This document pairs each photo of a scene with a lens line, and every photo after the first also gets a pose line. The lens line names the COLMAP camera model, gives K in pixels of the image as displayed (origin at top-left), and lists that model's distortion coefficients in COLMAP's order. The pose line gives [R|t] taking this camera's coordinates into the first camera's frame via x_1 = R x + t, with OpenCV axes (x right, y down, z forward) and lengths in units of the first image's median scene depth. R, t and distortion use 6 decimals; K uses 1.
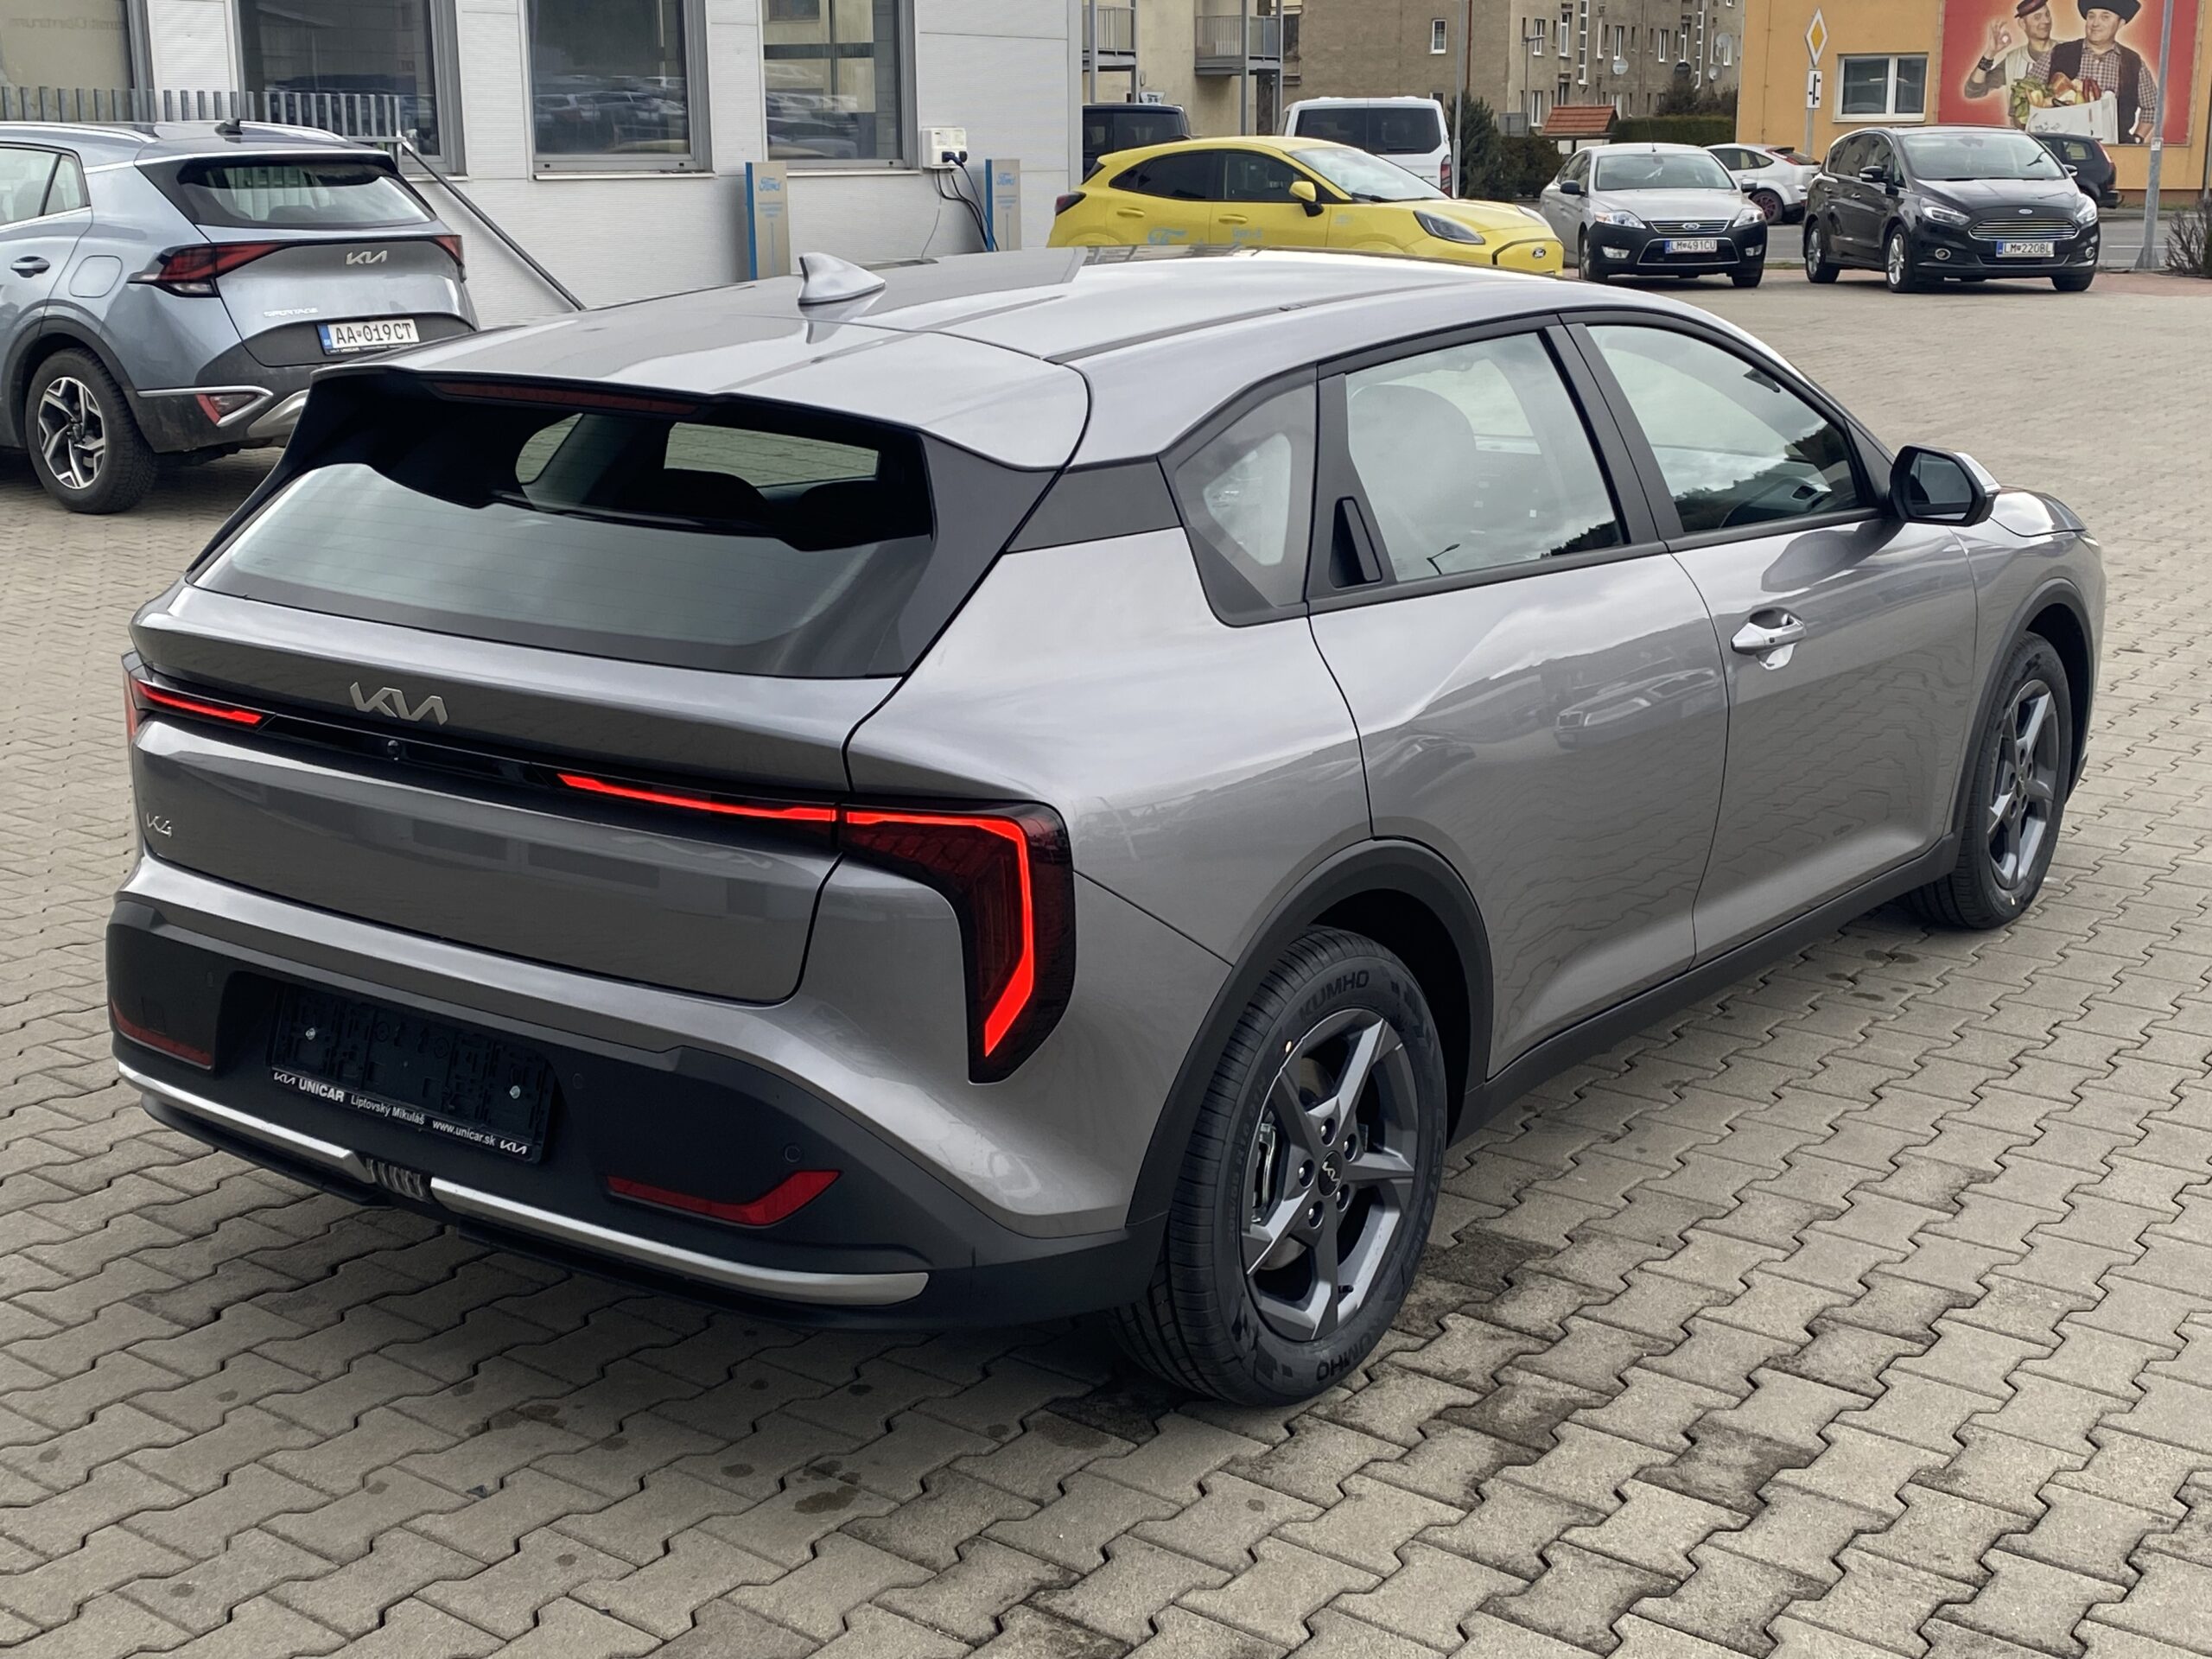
lens RADIAL K [[2618.1, 0, 1106.0], [0, 2618.1, 829.5], [0, 0, 1]] dist [0.054954, 0.369200]
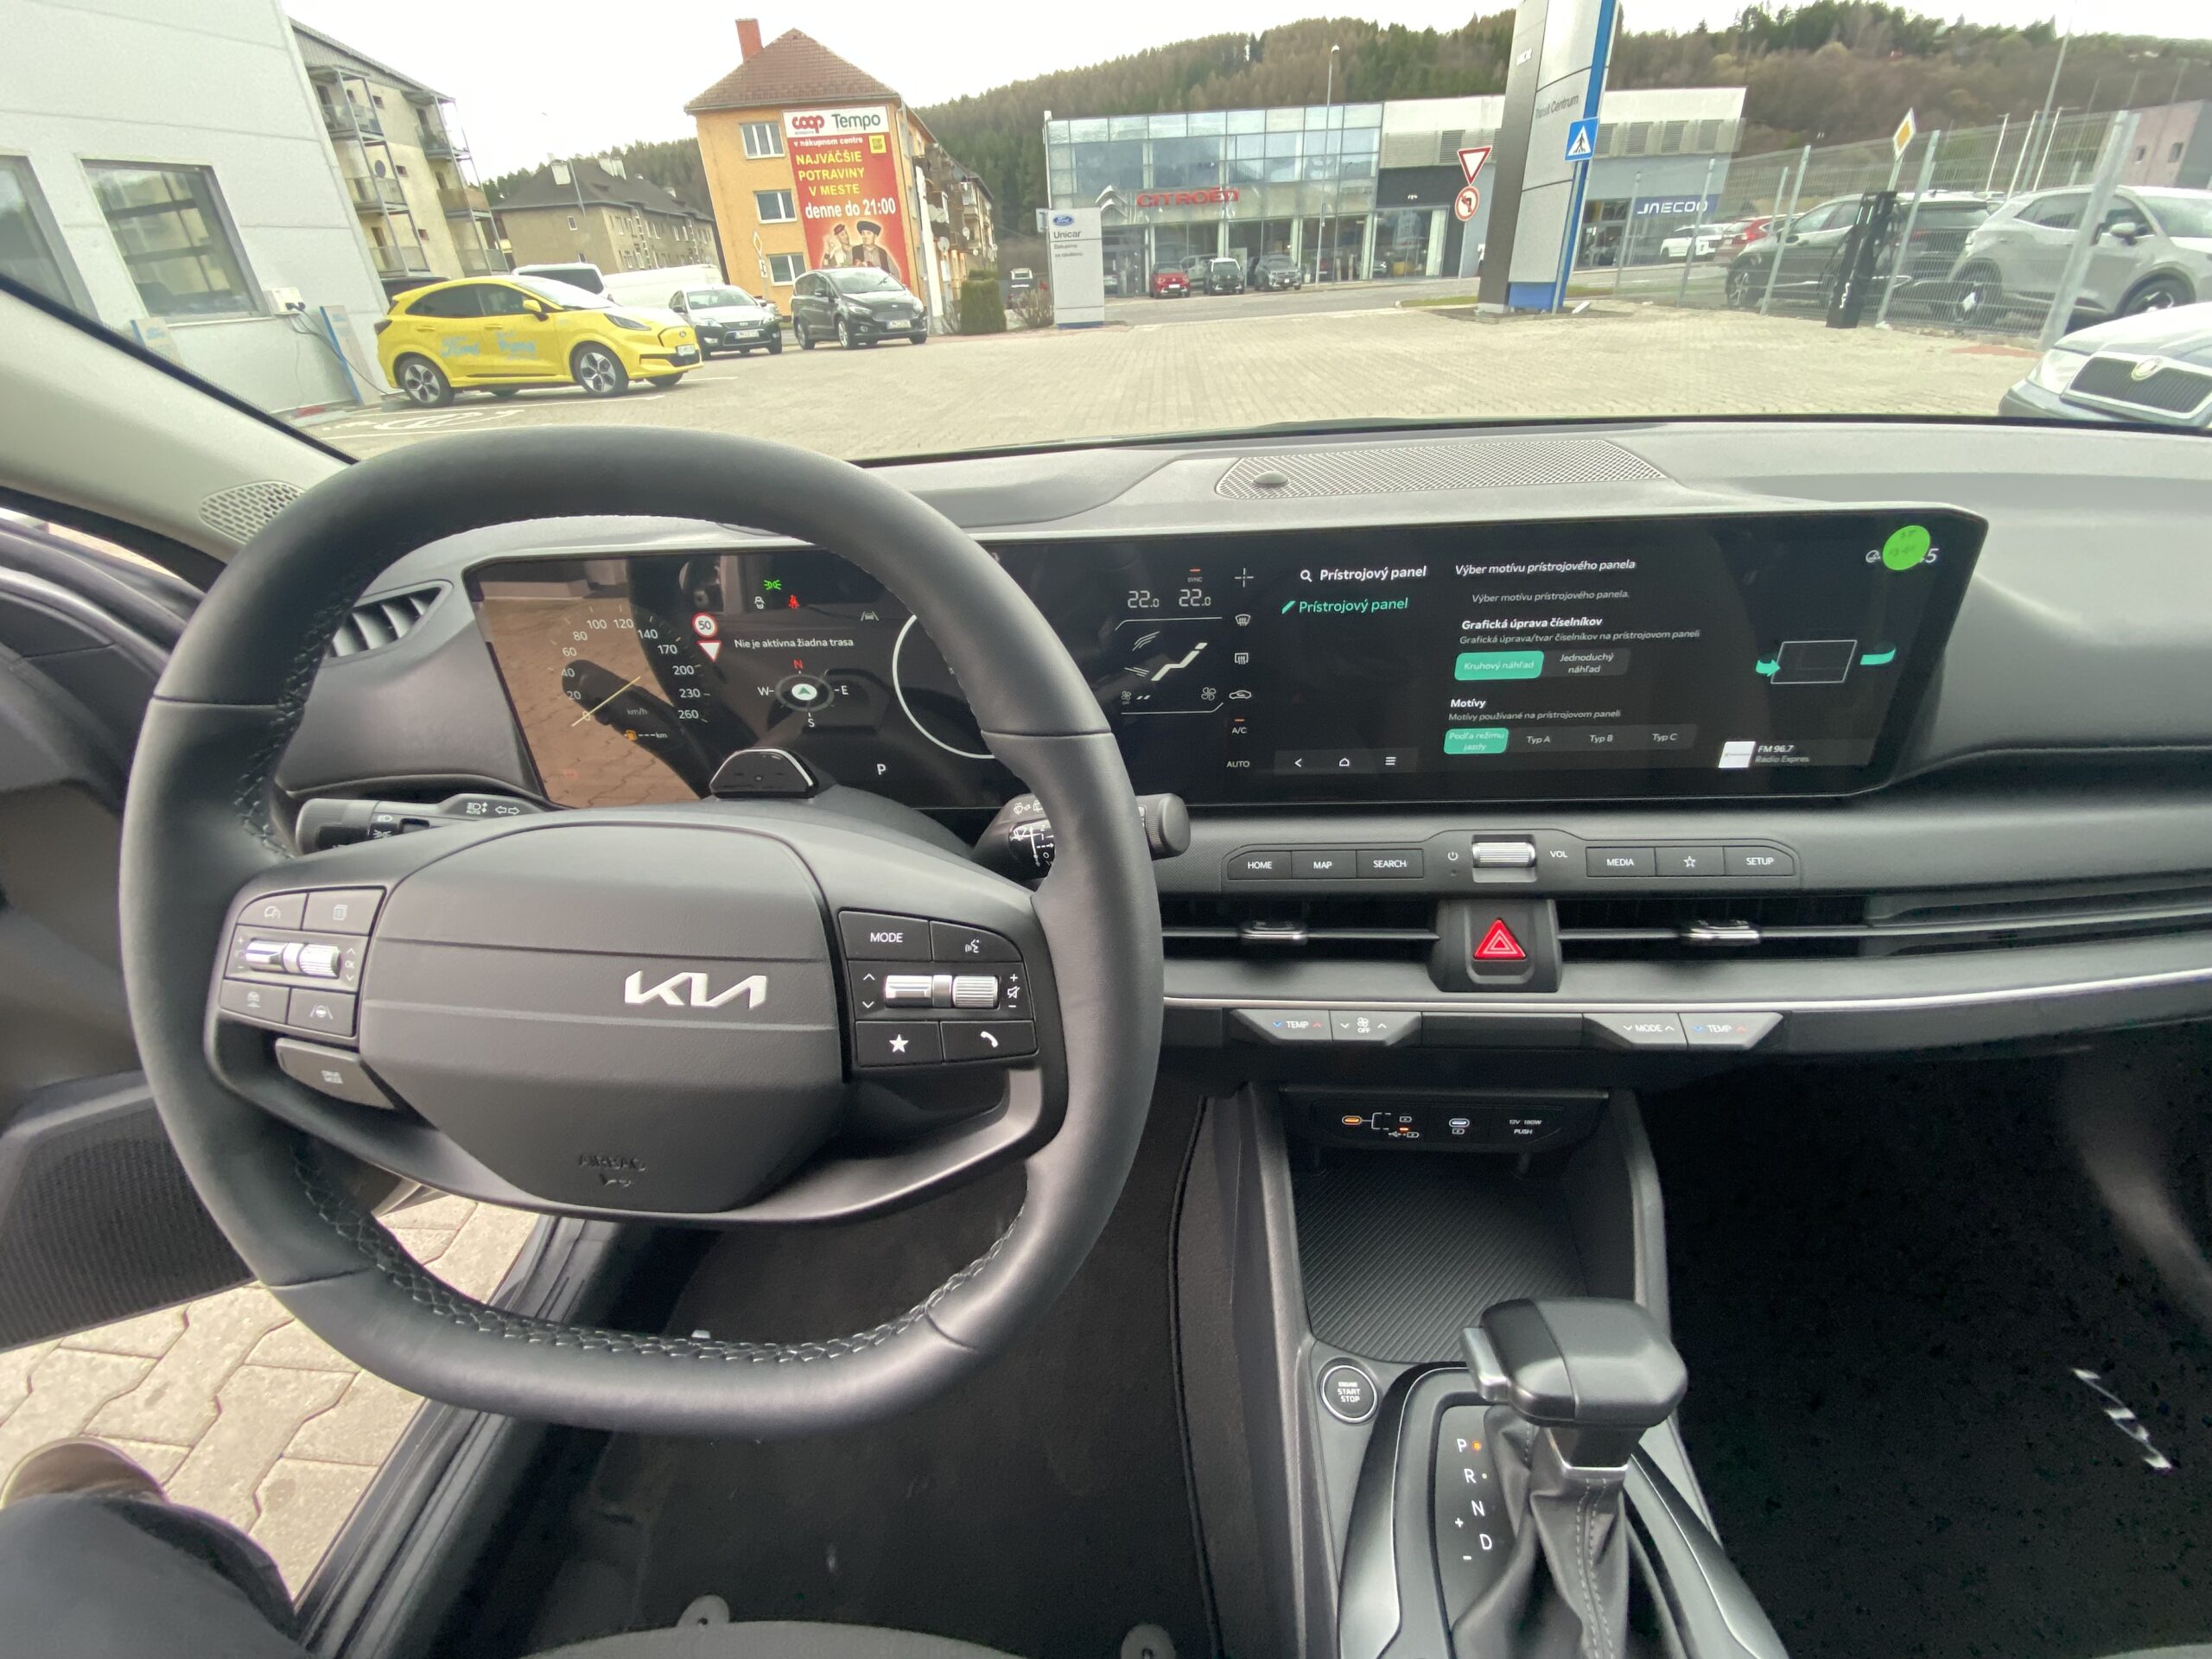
lens RADIAL K [[897.4, 0, 1106.0], [0, 897.4, 829.5], [0, 0, 1]] dist [0.021609, -0.019435]
pose [[0.837782, -0.321122, 0.441590, 0.013459], [0.187897, 0.928930, 0.319035, -0.028102], [-0.512656, -0.184309, 0.838579, 0.174907]]
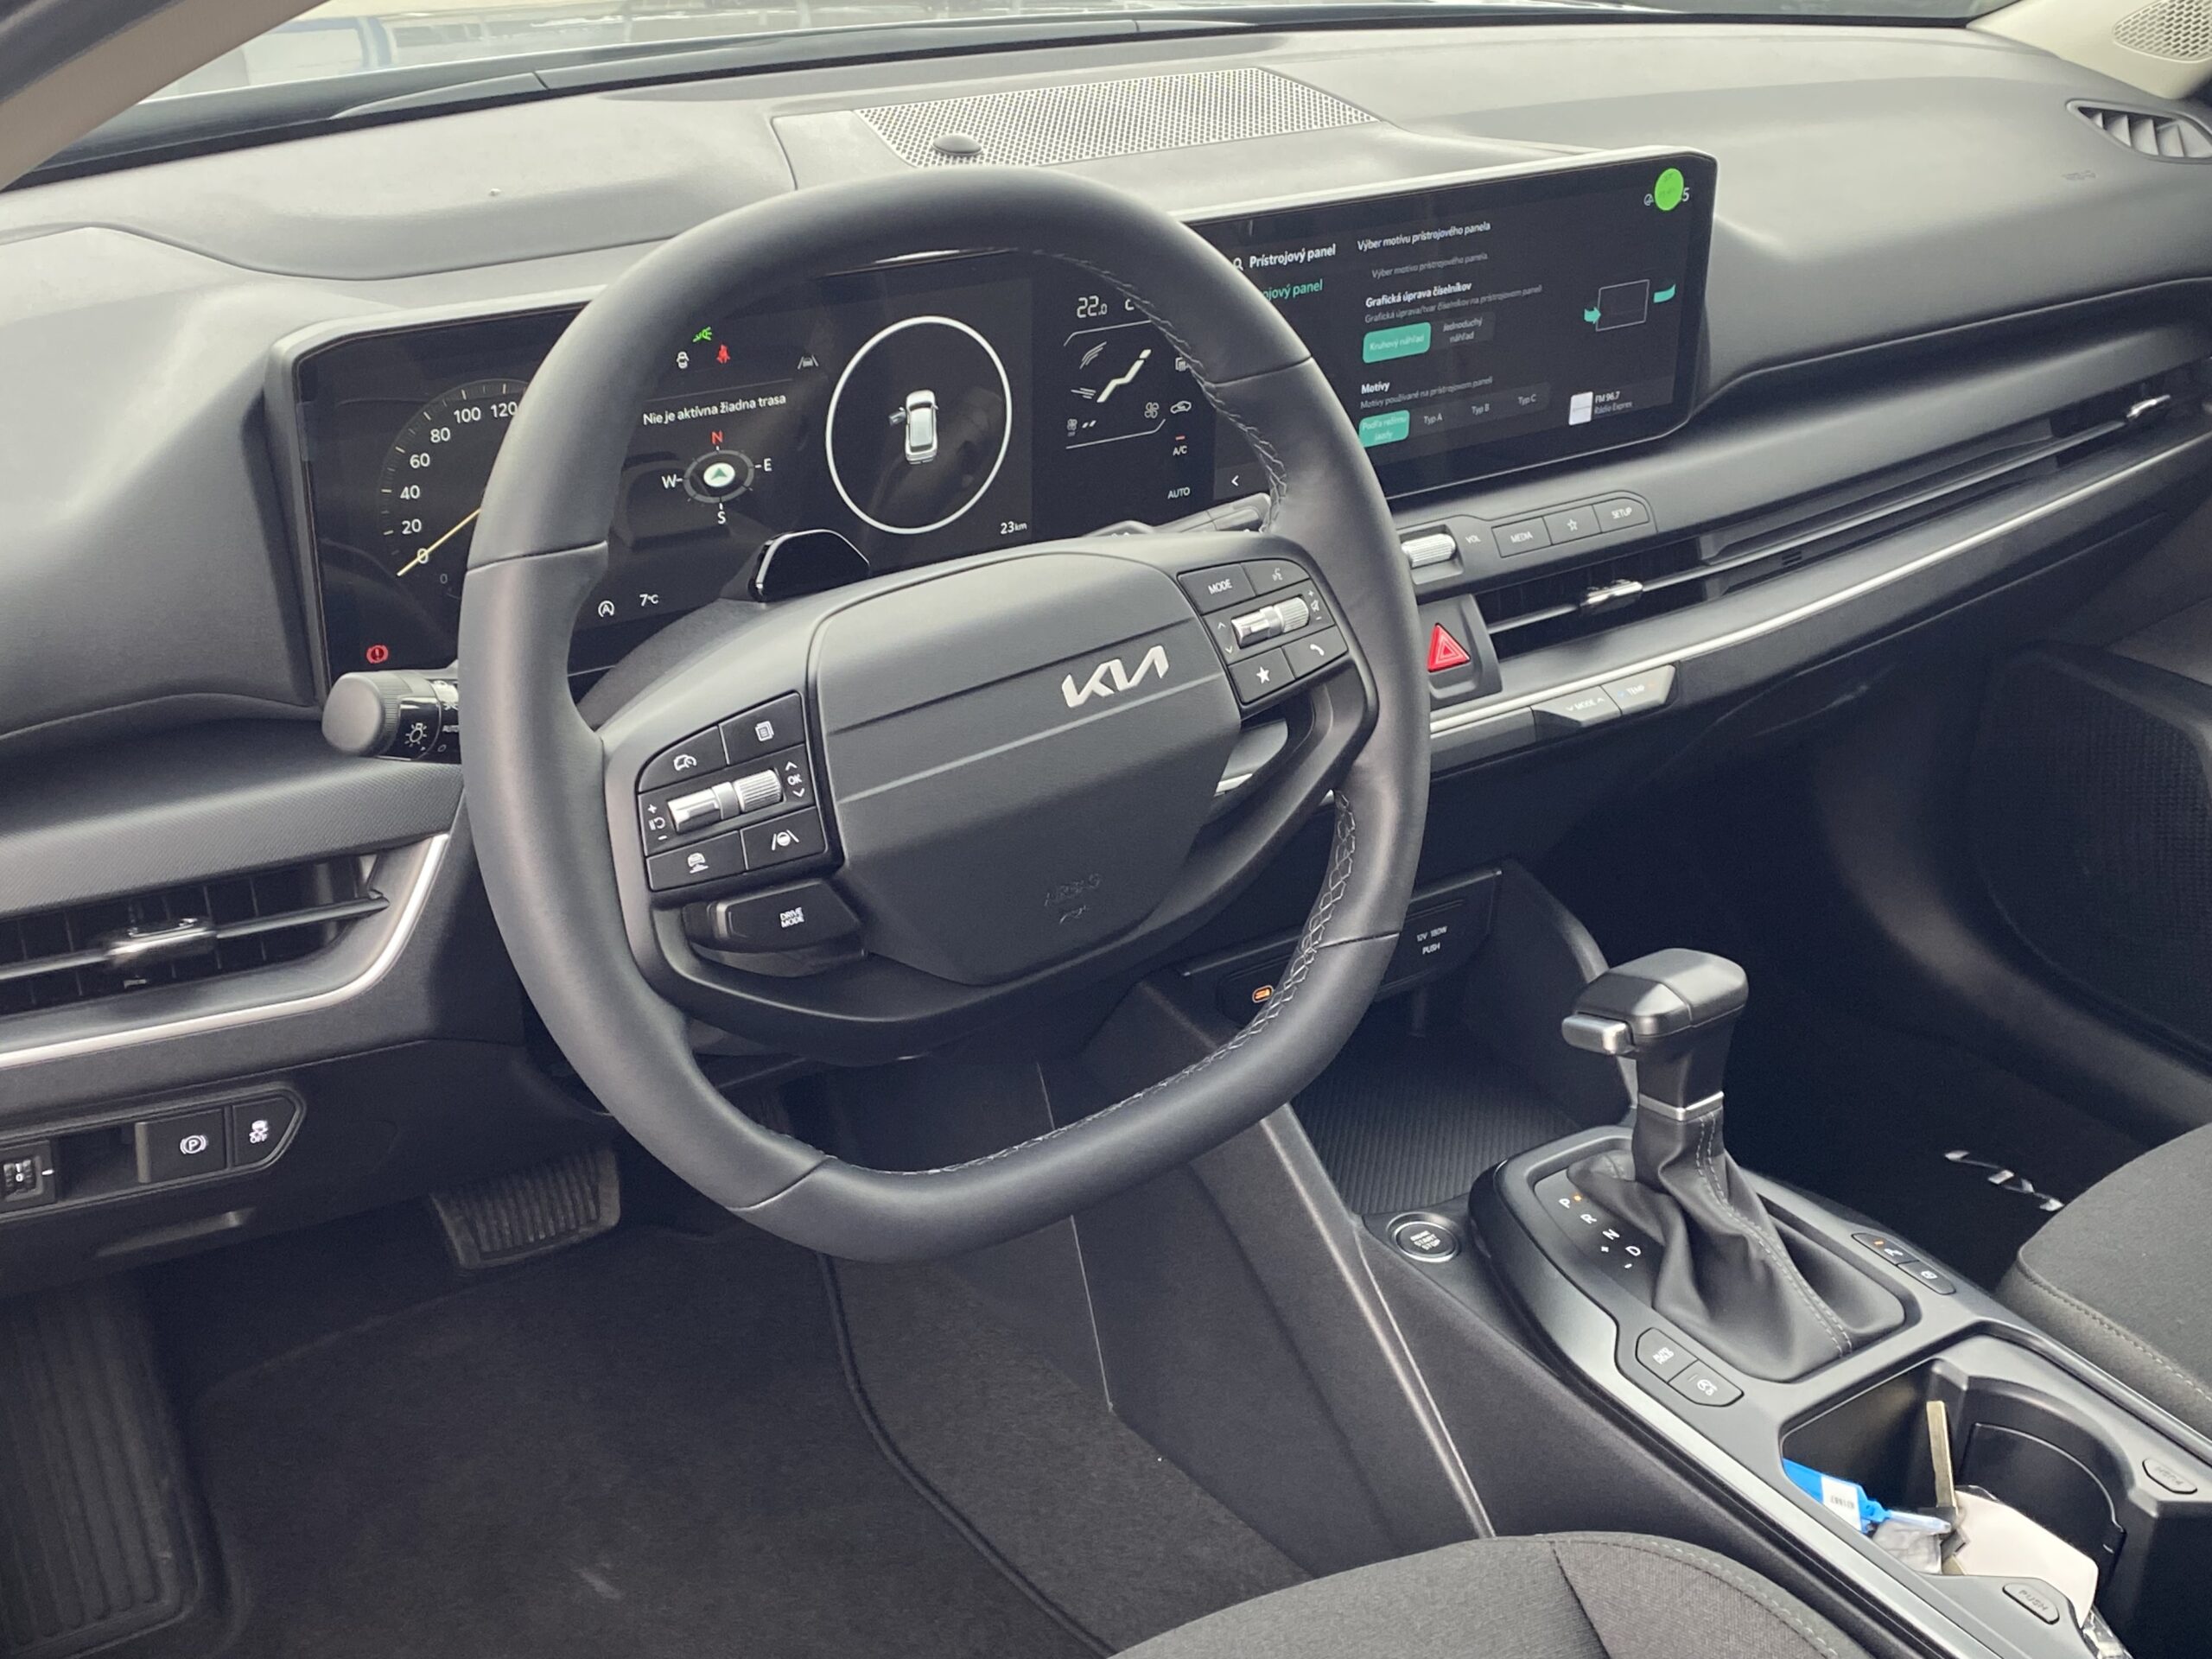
lens RADIAL K [[2618.1, 0, 1106.0], [0, 2618.1, 829.5], [0, 0, 1]] dist [0.054954, 0.369200]
pose [[0.303434, -0.416311, 0.857096, -0.029378], [0.204089, 0.907025, 0.368311, -0.037169], [-0.930739, 0.063166, 0.360187, 0.174356]]
